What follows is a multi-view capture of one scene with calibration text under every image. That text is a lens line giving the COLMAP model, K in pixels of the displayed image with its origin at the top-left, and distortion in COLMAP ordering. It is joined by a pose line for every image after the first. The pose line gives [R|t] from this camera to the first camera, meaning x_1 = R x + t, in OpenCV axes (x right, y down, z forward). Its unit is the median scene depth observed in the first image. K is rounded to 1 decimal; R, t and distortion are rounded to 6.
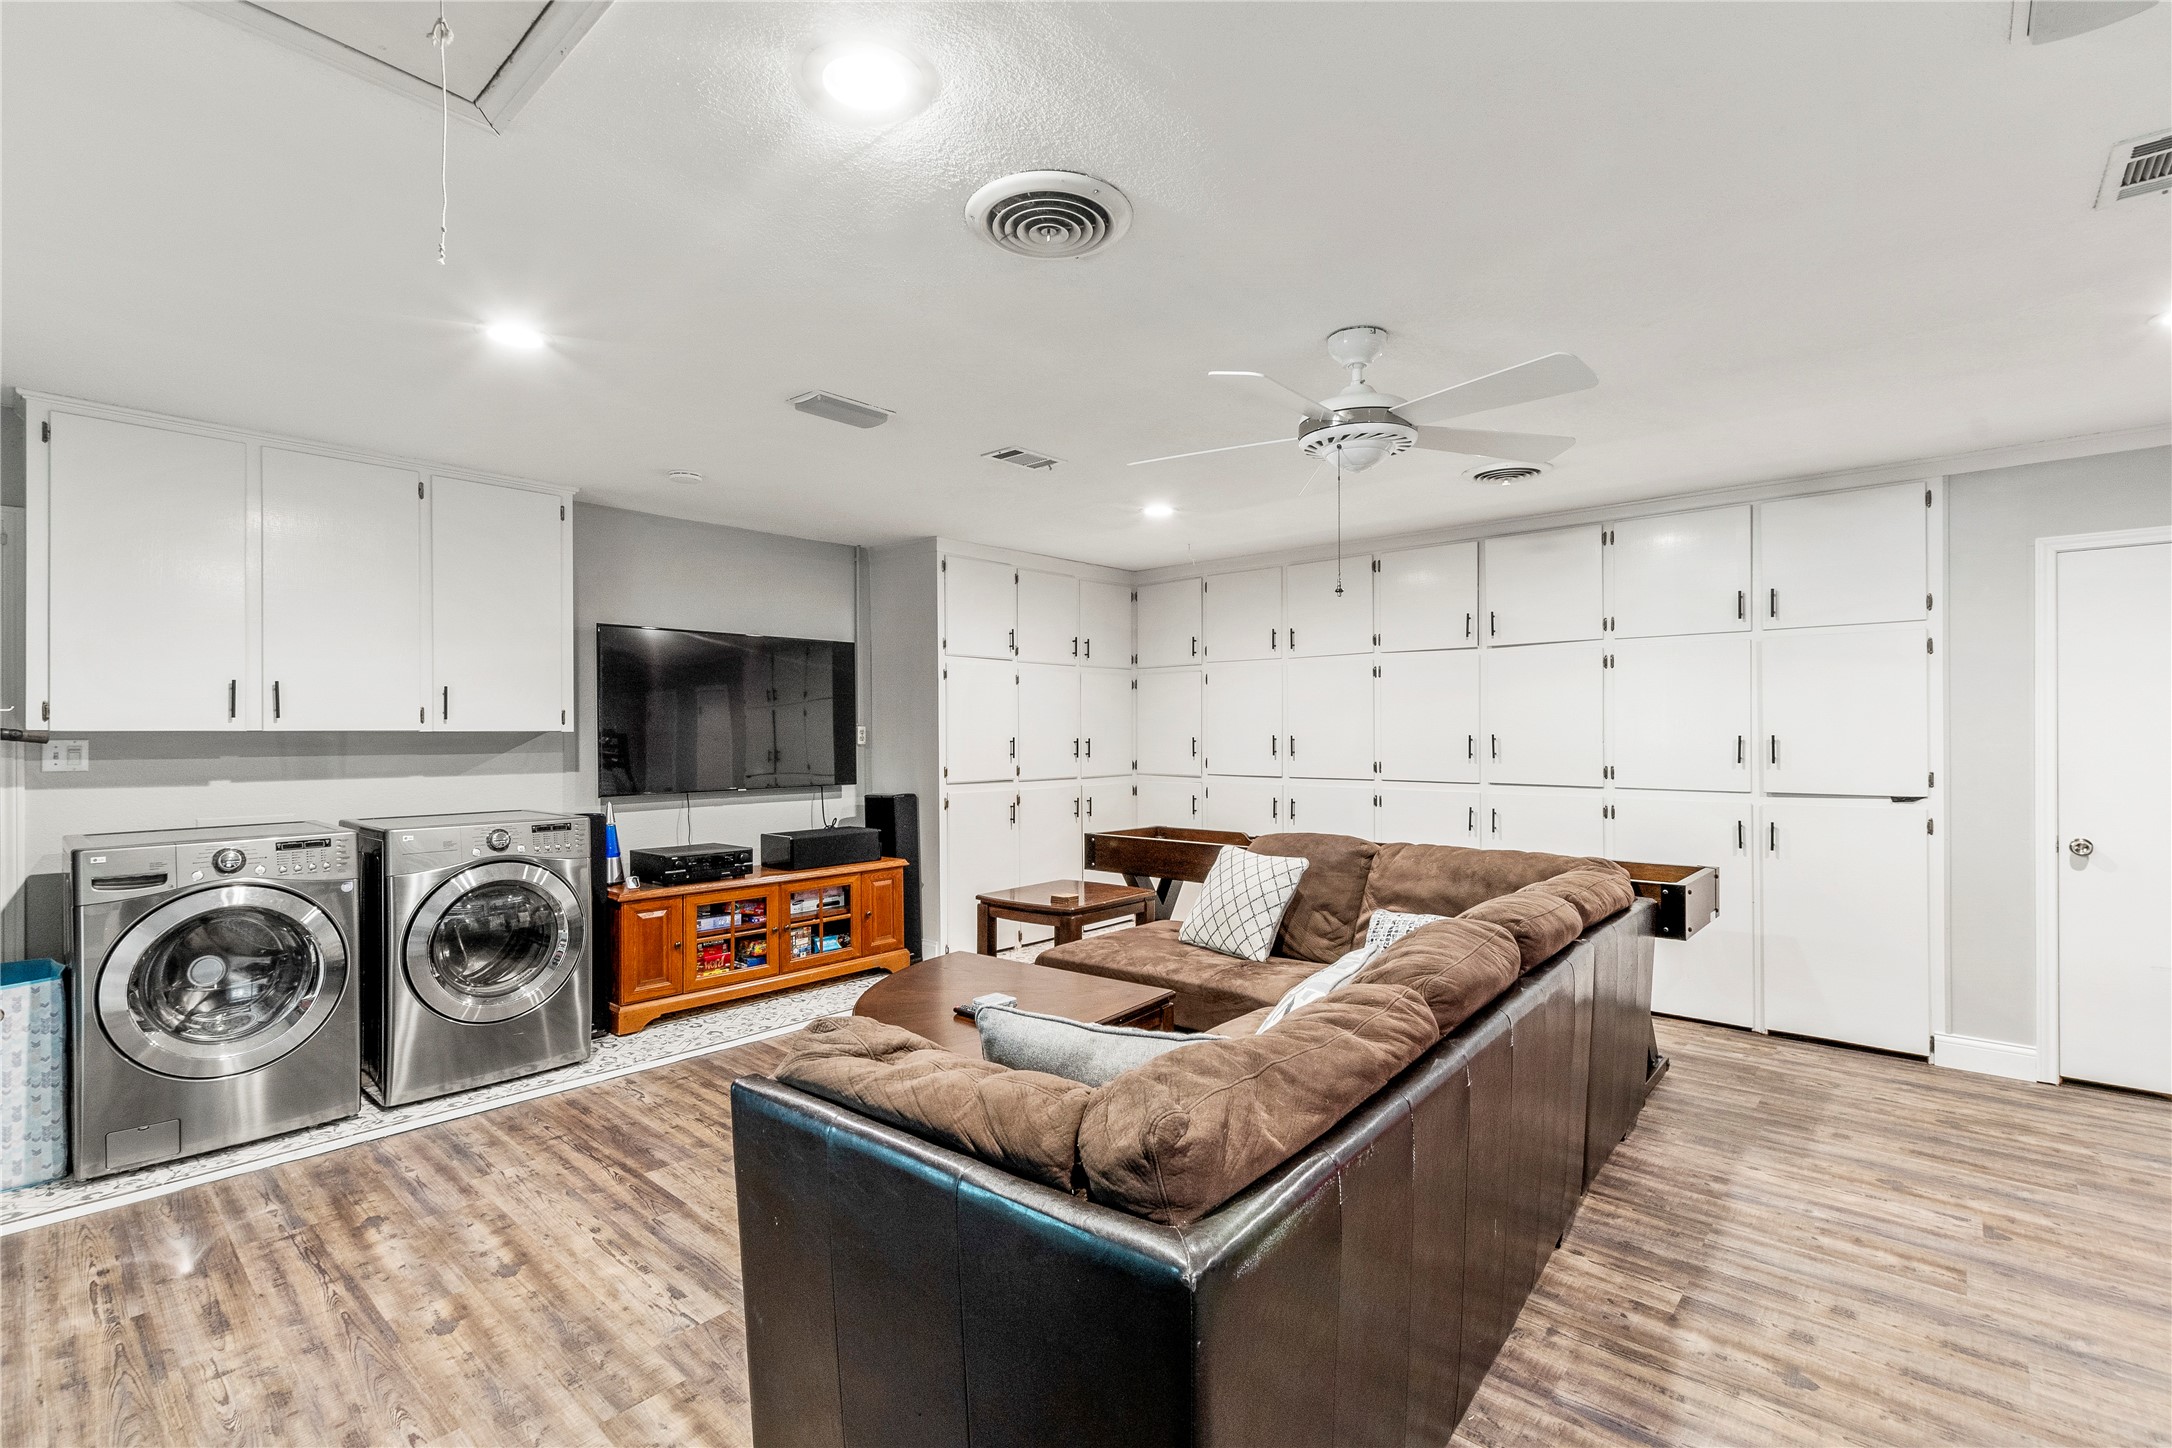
lens RADIAL K [[1020.3, 0, 1086.0], [0, 1020.3, 724.0], [0, 0, 1]] dist [0.003903, -0.000027]
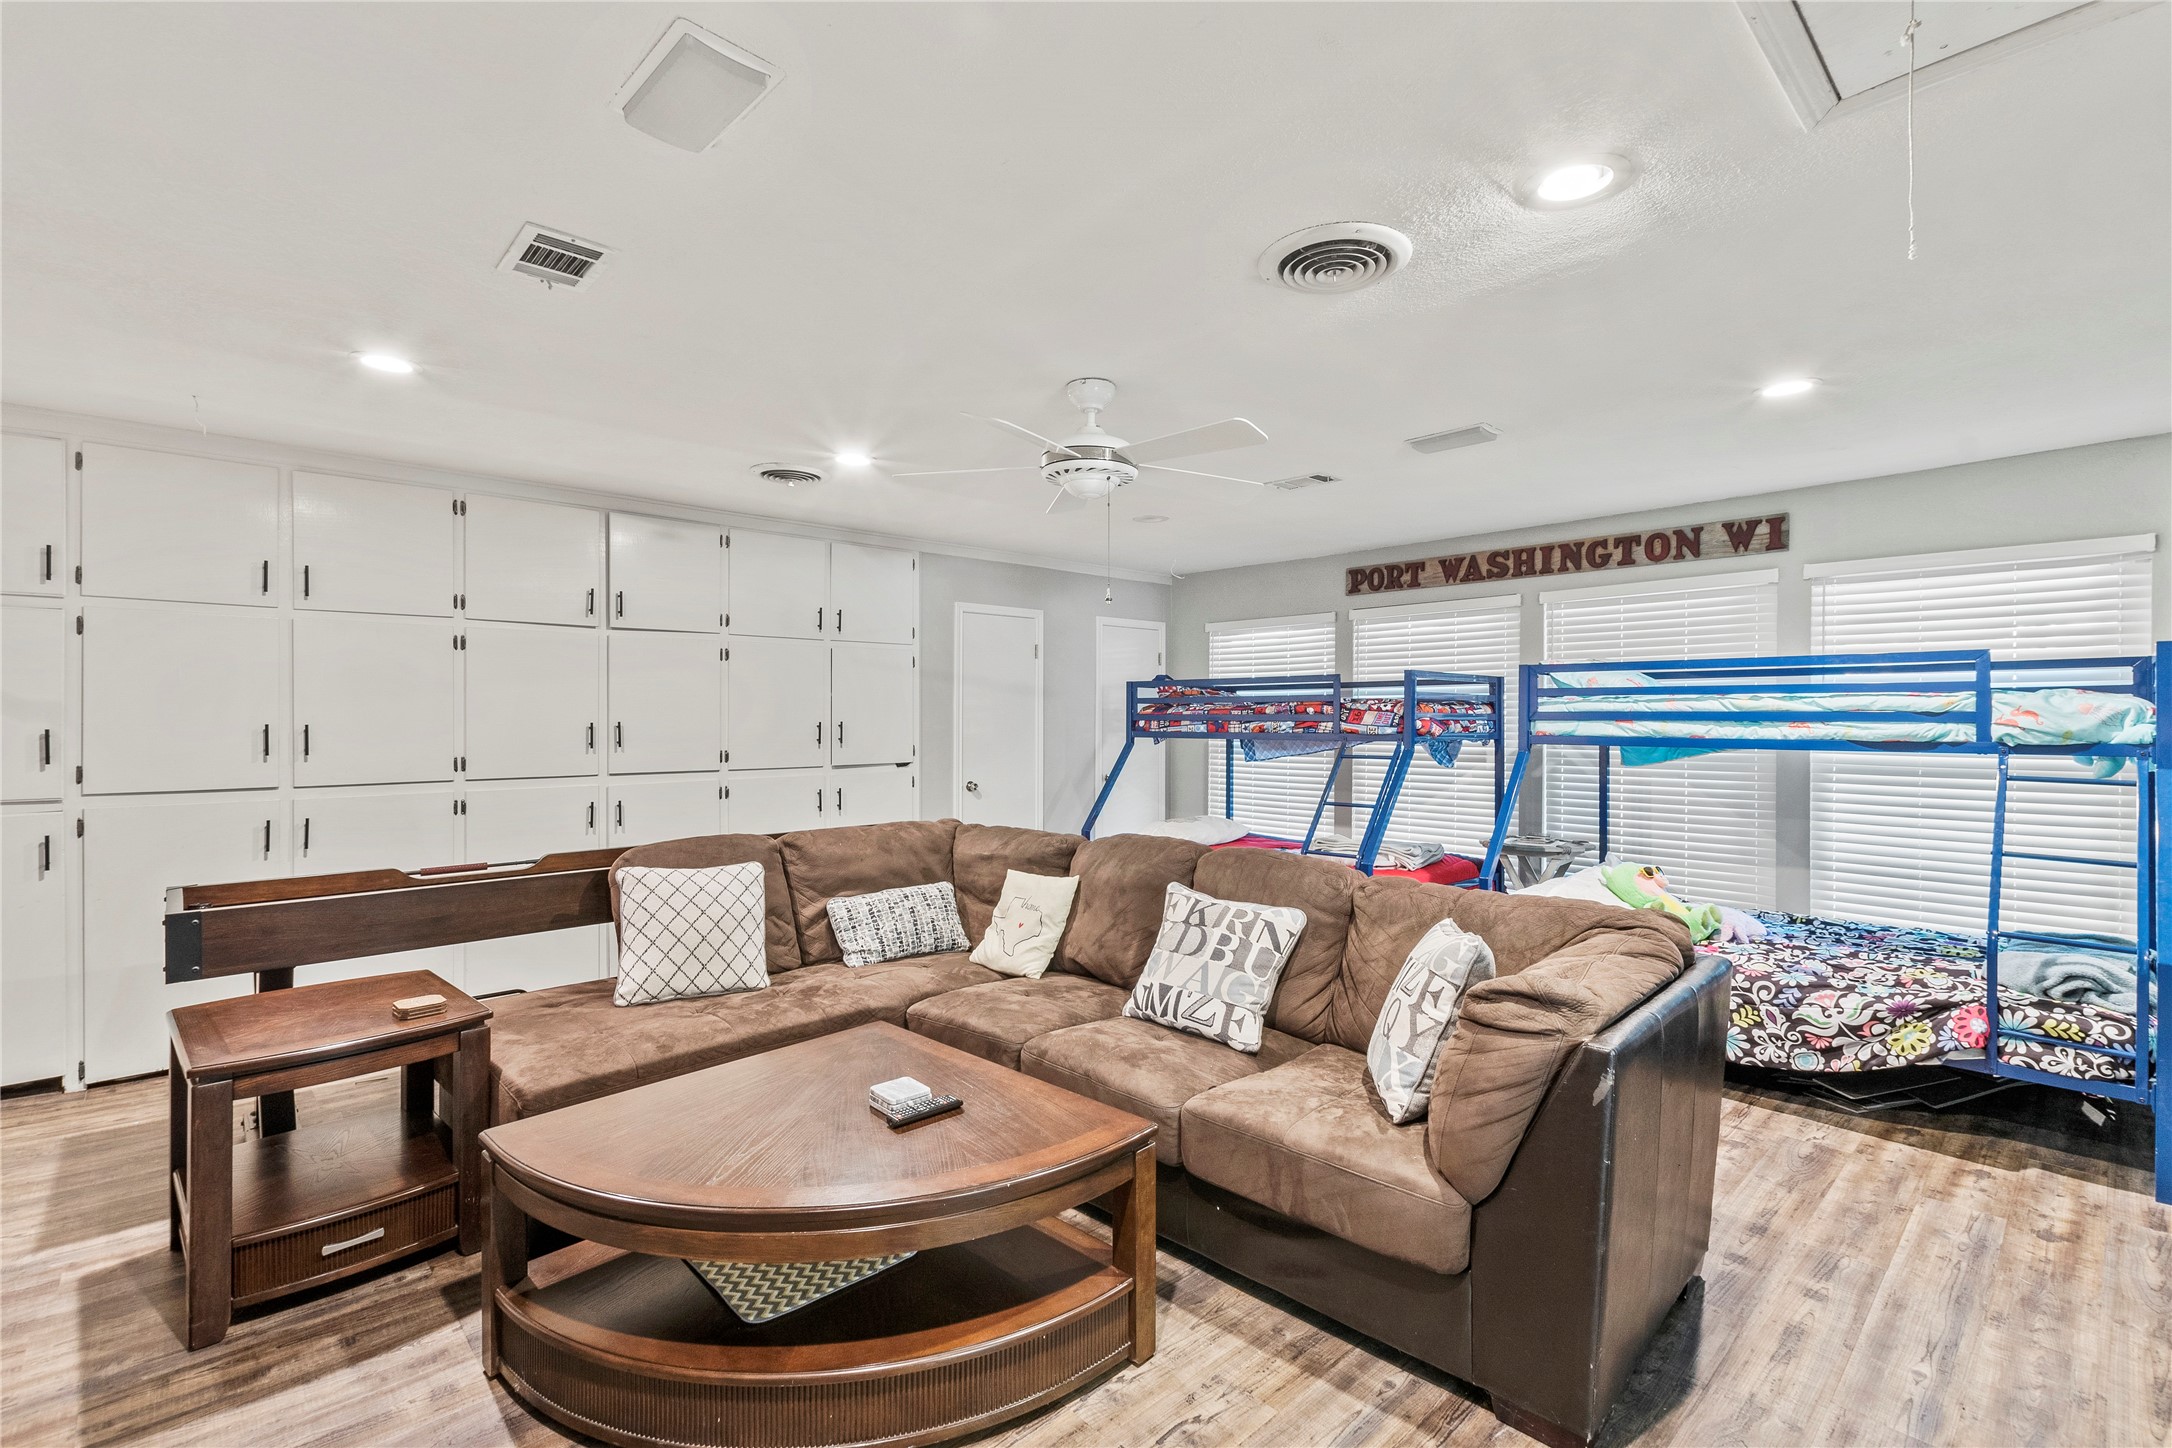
lens RADIAL K [[962.8, 0, 1088.0], [0, 962.8, 729.0], [0, 0, 1]] dist [0.005357, -0.001022]
pose [[0.073968, -0.007664, 0.997231, -0.484957], [-0.004265, 0.999959, 0.008001, 0.008281], [-0.997252, -0.004845, 0.073932, 0.537179]]
